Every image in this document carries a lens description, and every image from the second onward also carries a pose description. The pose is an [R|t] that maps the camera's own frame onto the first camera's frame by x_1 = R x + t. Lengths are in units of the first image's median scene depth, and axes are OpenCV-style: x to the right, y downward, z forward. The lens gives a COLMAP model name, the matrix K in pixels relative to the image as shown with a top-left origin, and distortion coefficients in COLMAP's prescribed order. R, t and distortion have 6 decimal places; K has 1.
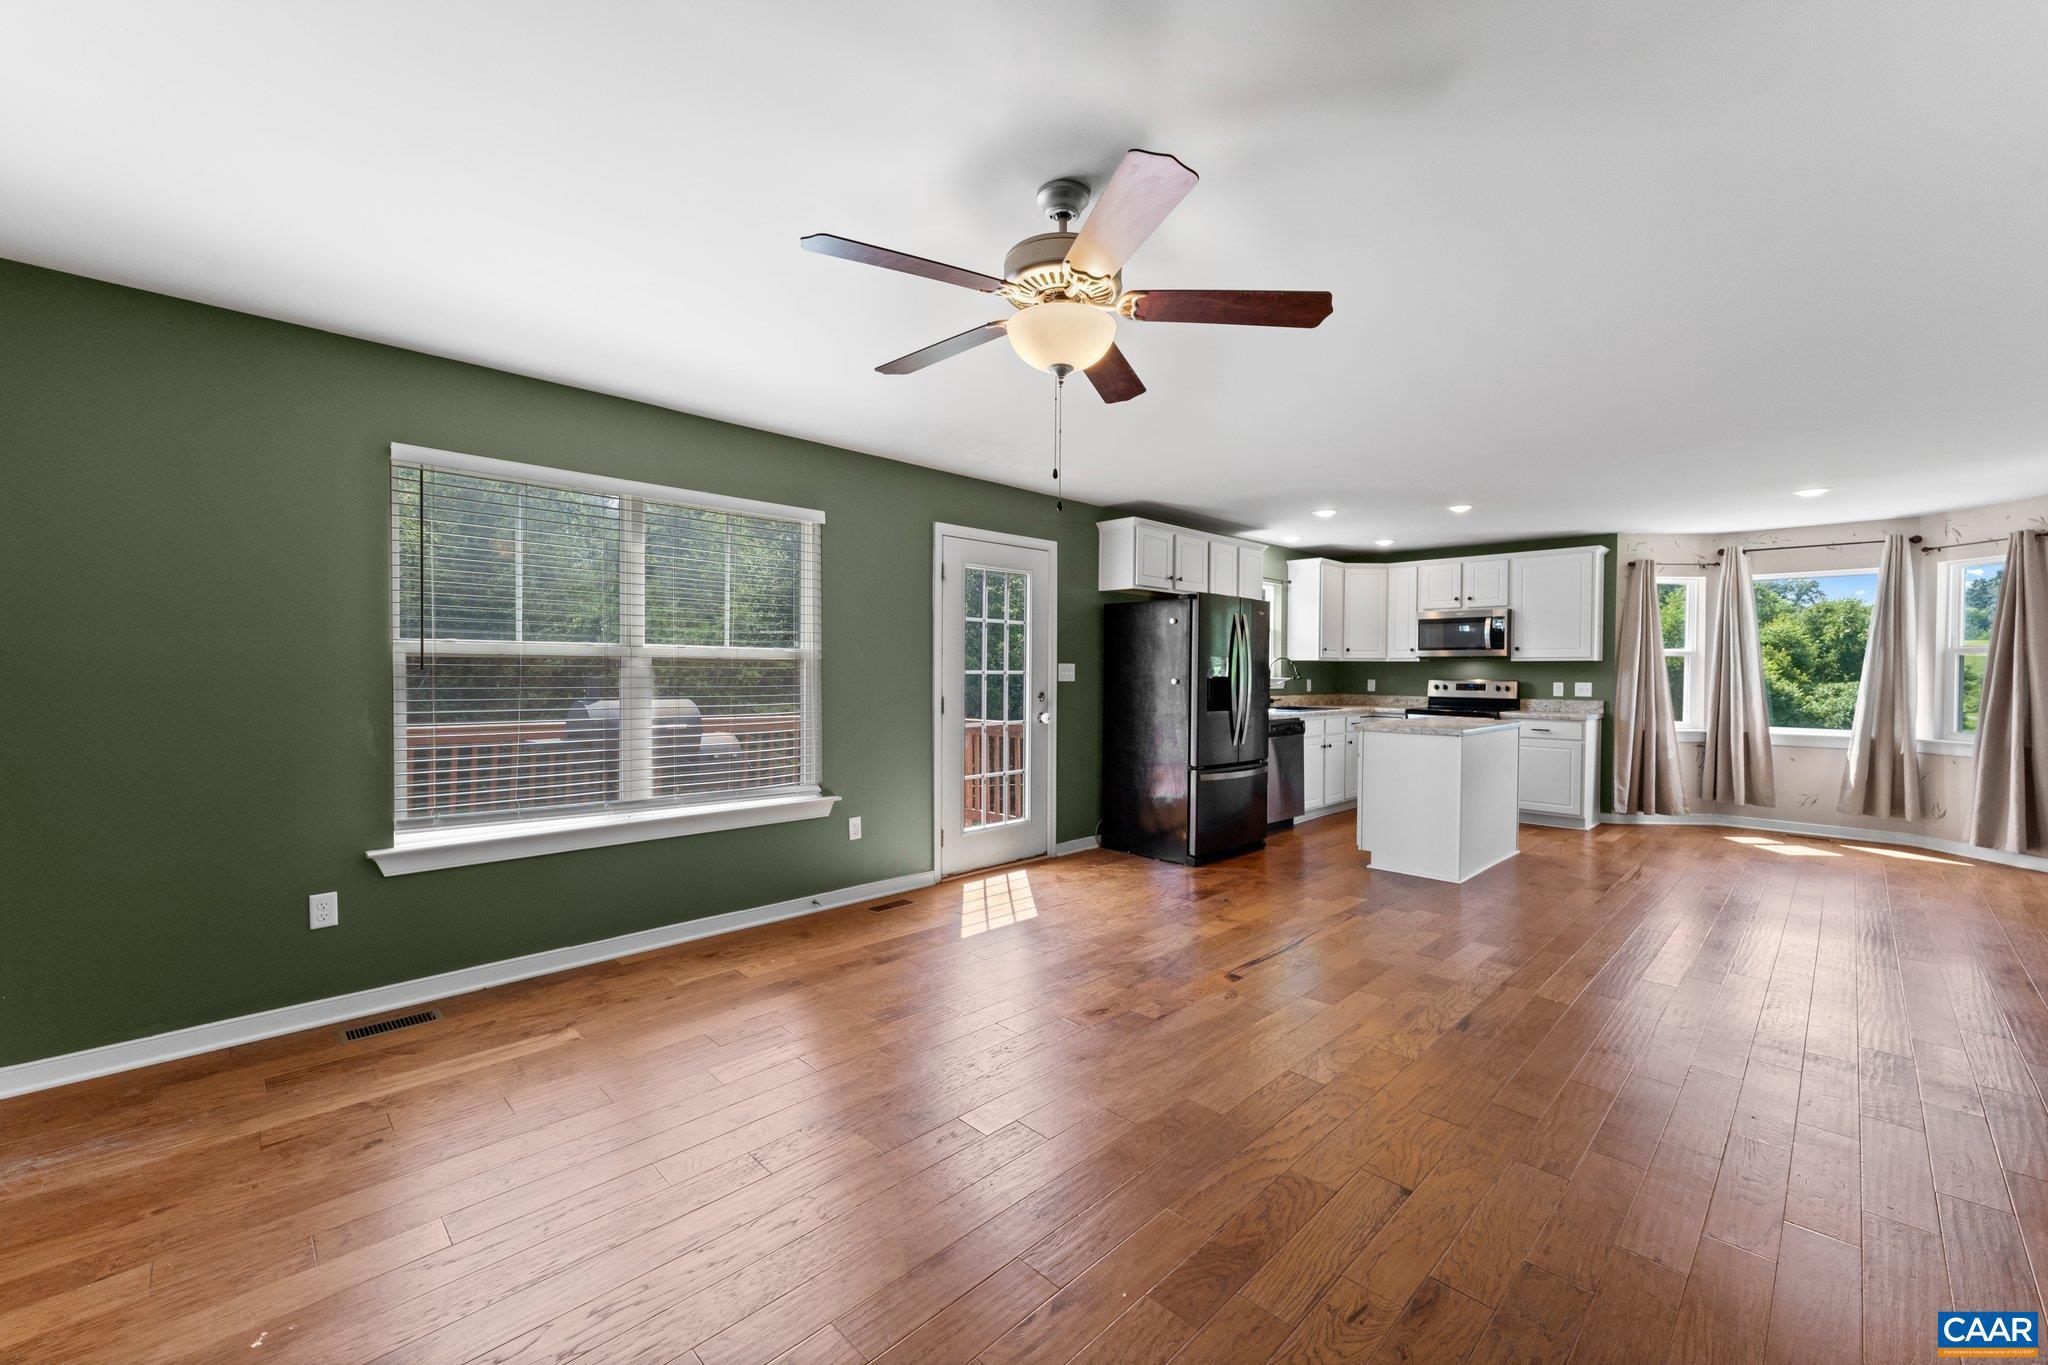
lens RADIAL K [[823.6, 0, 1021.0], [0, 823.6, 685.4], [0, 0, 1]] dist [0.000903, 0.001091]
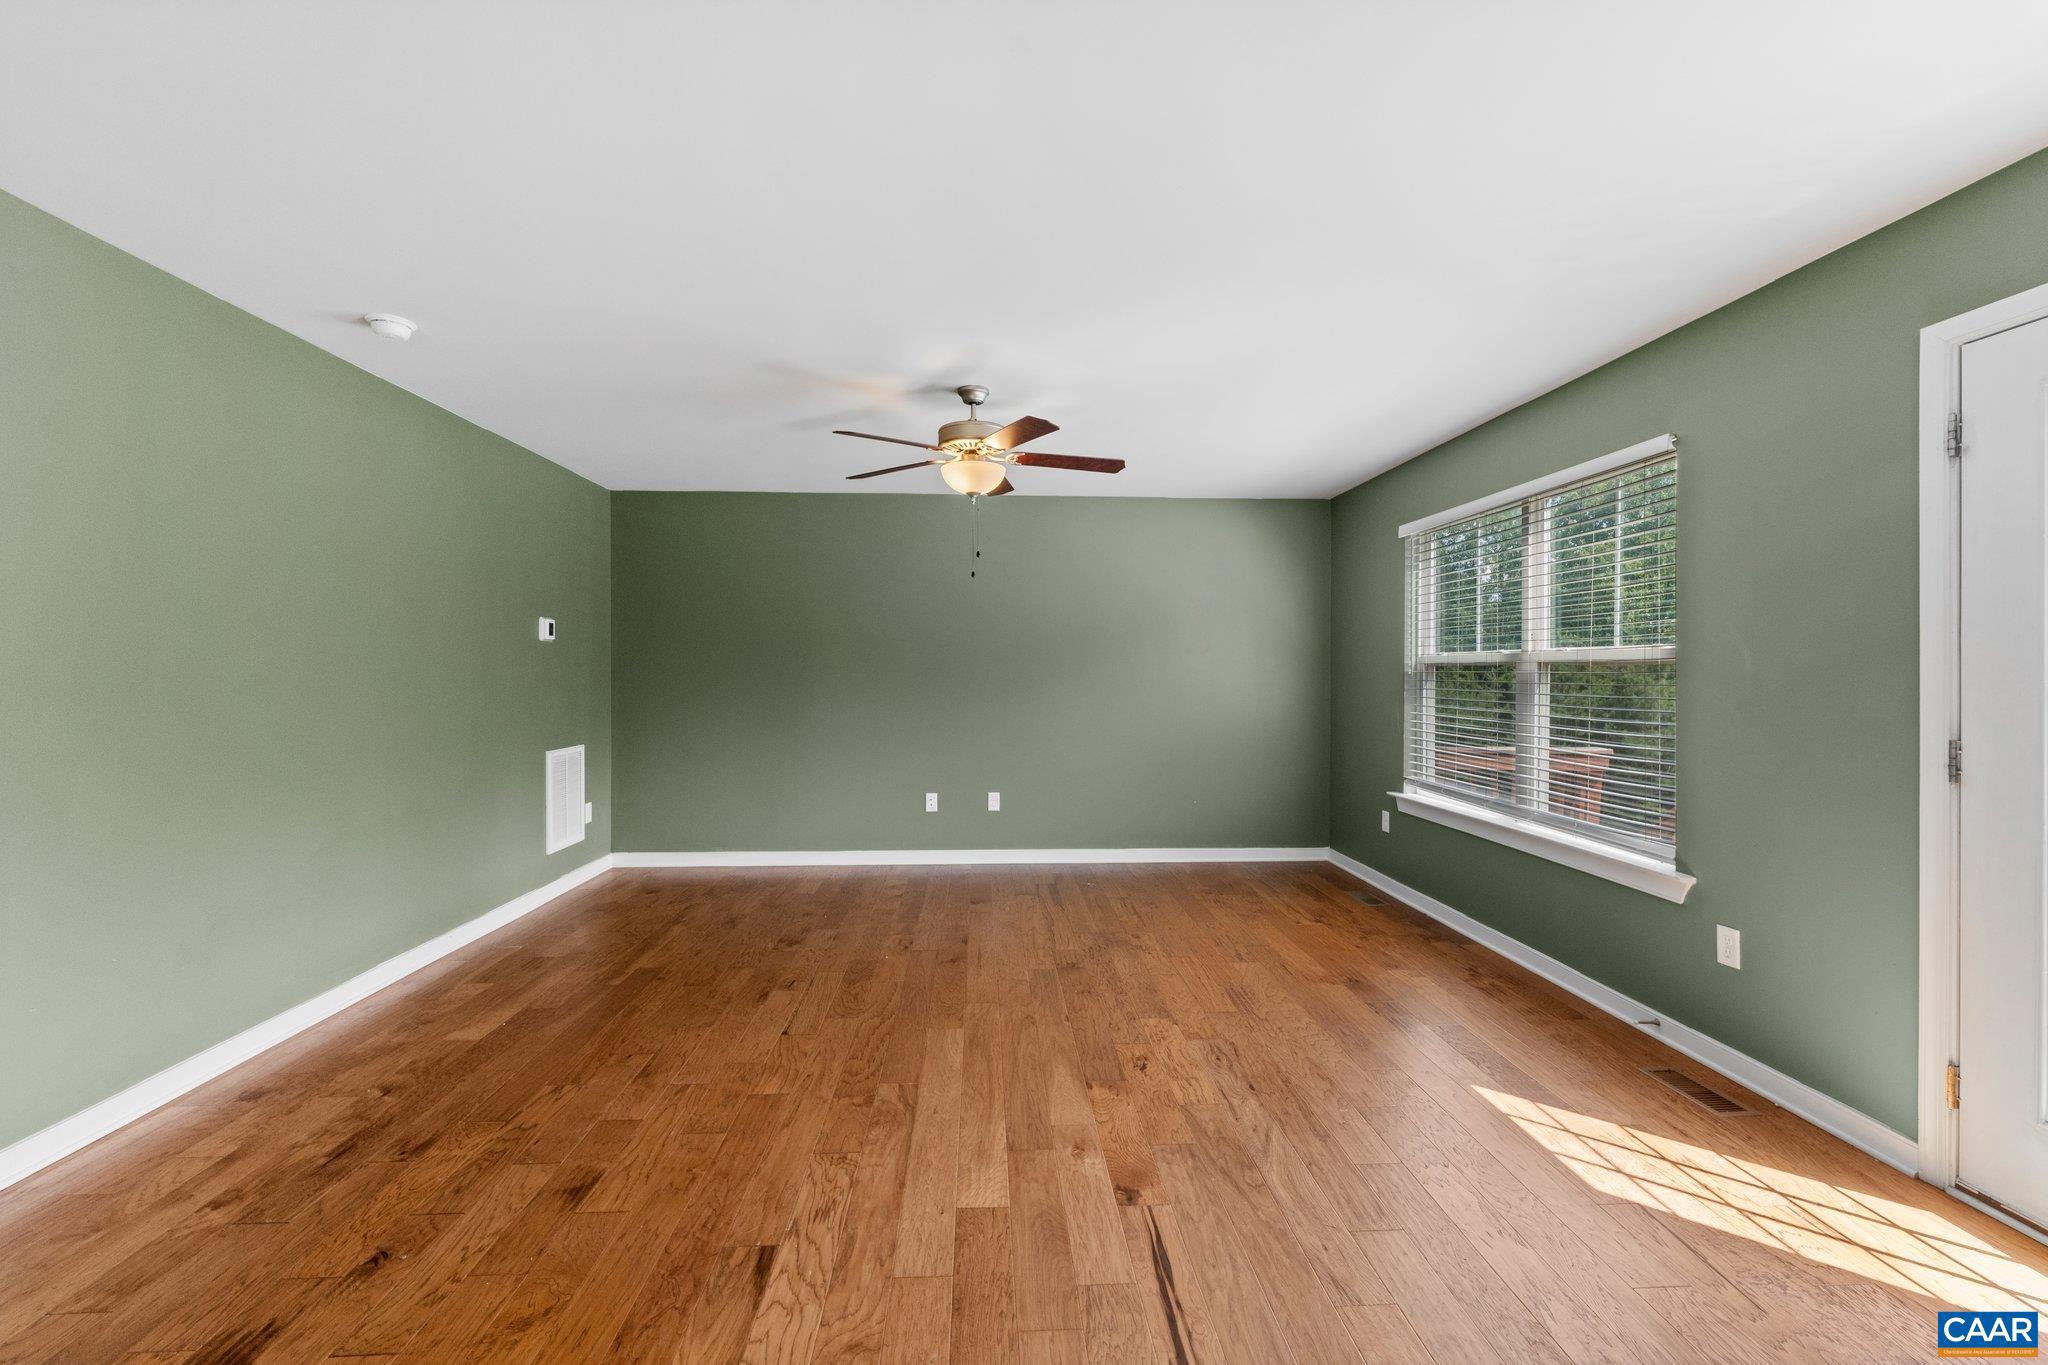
lens RADIAL K [[823.6, 0, 1015.1], [0, 823.6, 678.3], [0, 0, 1]] dist [0.000903, 0.001091]
pose [[-0.670776, -0.003547, -0.741652, 0.411904], [-0.019963, 0.999713, 0.013273, -0.010042], [0.741391, 0.023709, -0.670654, 0.731184]]
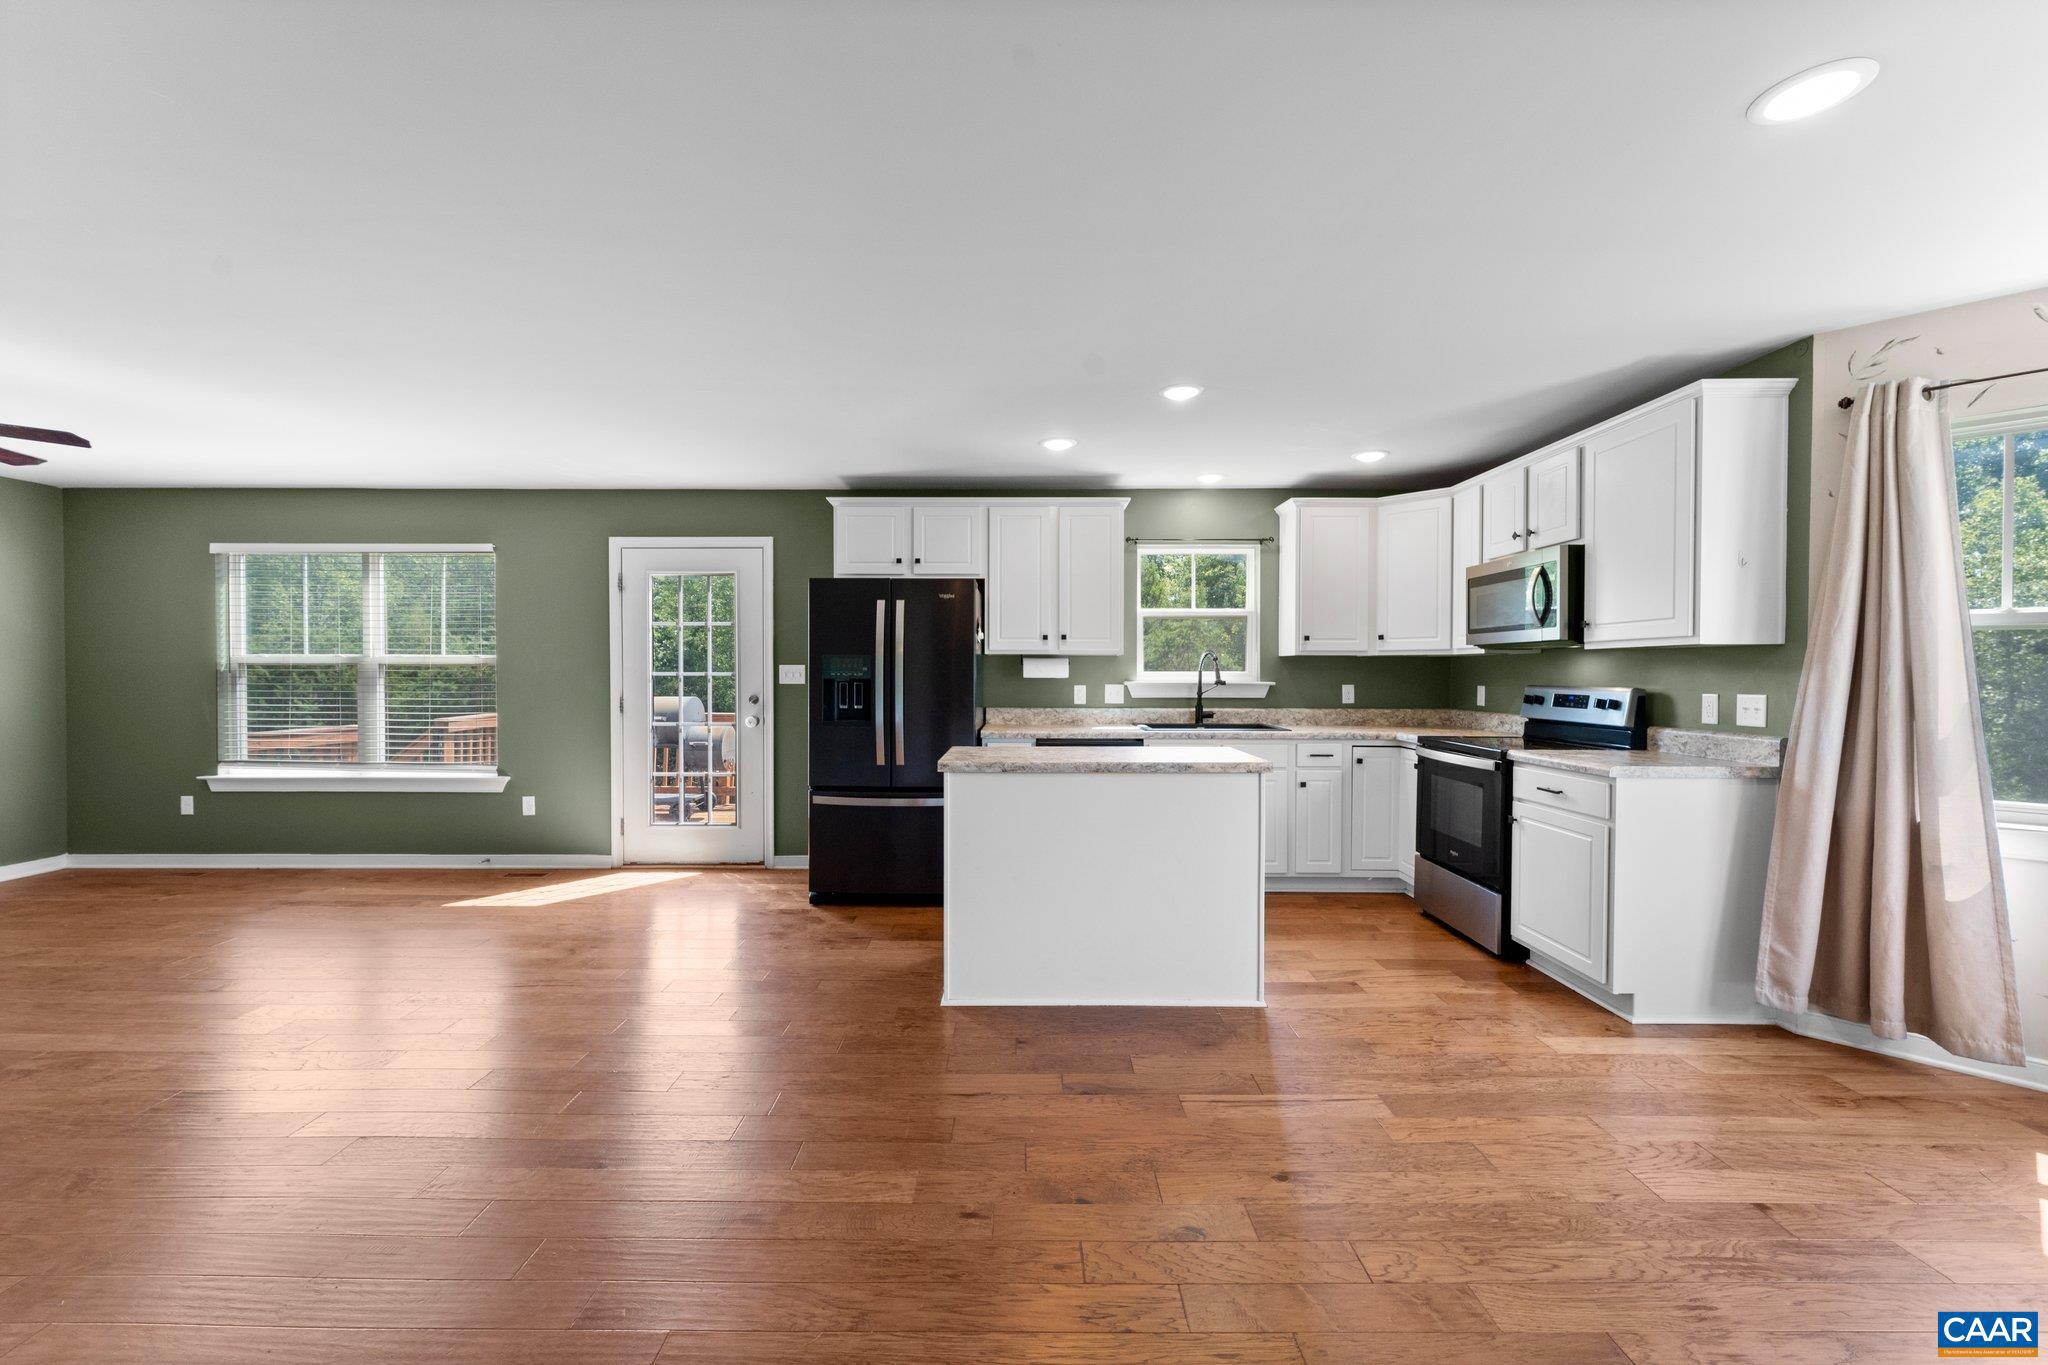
lens RADIAL K [[823.6, 0, 1028.6], [0, 823.6, 680.8], [0, 0, 1]] dist [0.000903, 0.001091]
pose [[0.709498, 0.001996, -0.704705, 0.828452], [-0.010602, 0.999913, -0.007843, -0.003543], [0.704628, 0.013036, 0.709457, 0.478216]]
